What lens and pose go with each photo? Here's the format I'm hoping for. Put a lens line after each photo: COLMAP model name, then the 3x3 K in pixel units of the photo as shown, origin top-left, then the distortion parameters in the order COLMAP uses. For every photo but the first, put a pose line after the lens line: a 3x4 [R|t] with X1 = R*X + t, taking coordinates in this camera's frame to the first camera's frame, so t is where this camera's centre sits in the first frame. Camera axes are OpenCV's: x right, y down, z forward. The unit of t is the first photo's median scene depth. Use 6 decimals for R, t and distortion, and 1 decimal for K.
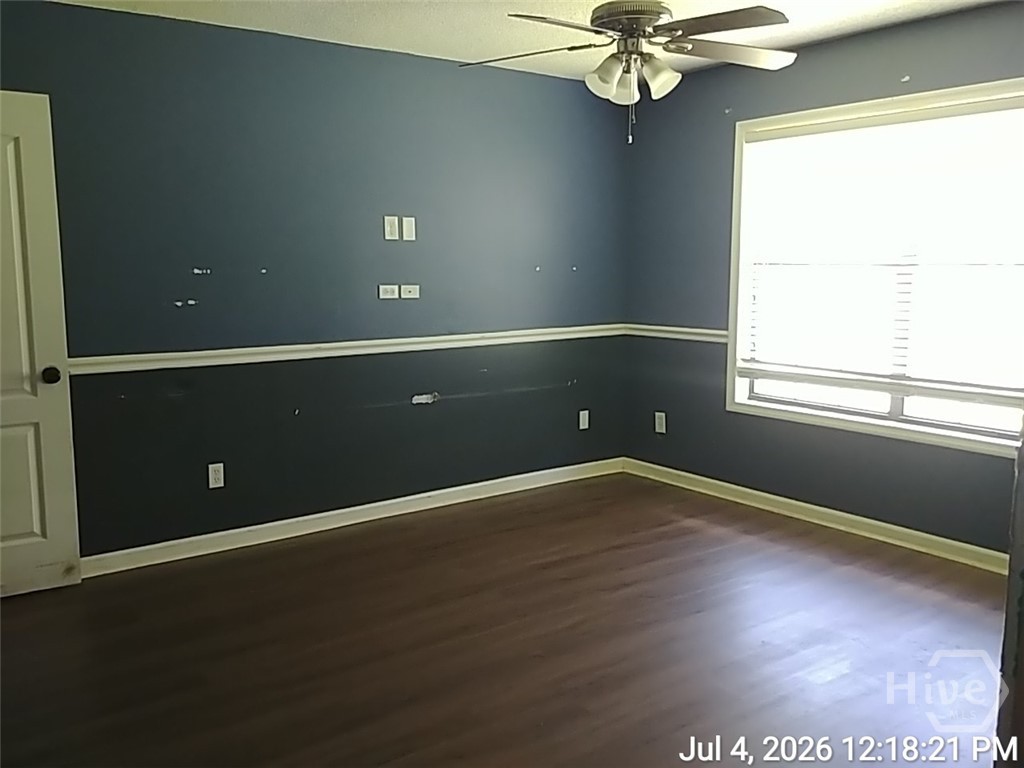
lens RADIAL K [[908.9, 0, 506.9], [0, 908.9, 382.8], [0, 0, 1]] dist [0.088655, -0.145570]
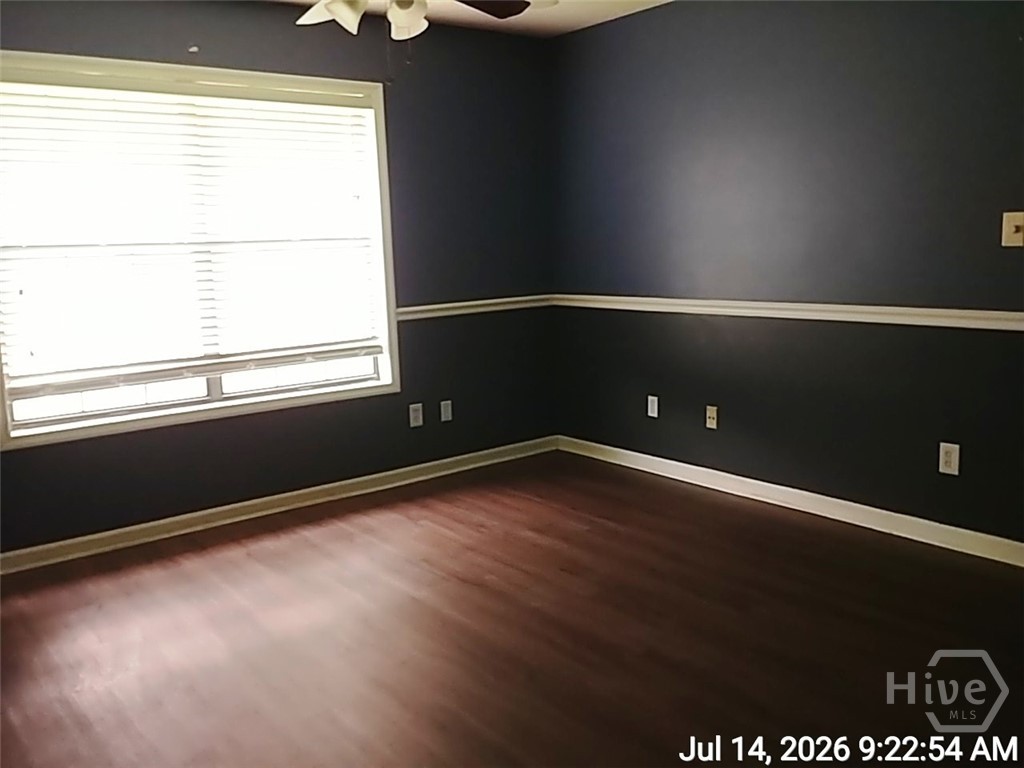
lens RADIAL K [[908.9, 0, 505.9], [0, 908.9, 382.7], [0, 0, 1]] dist [0.088655, -0.145570]
pose [[-0.048712, -0.150355, 0.987431, -0.565597], [0.166927, 0.973475, 0.156465, -0.080839], [-0.984765, 0.172451, -0.022322, 0.720968]]
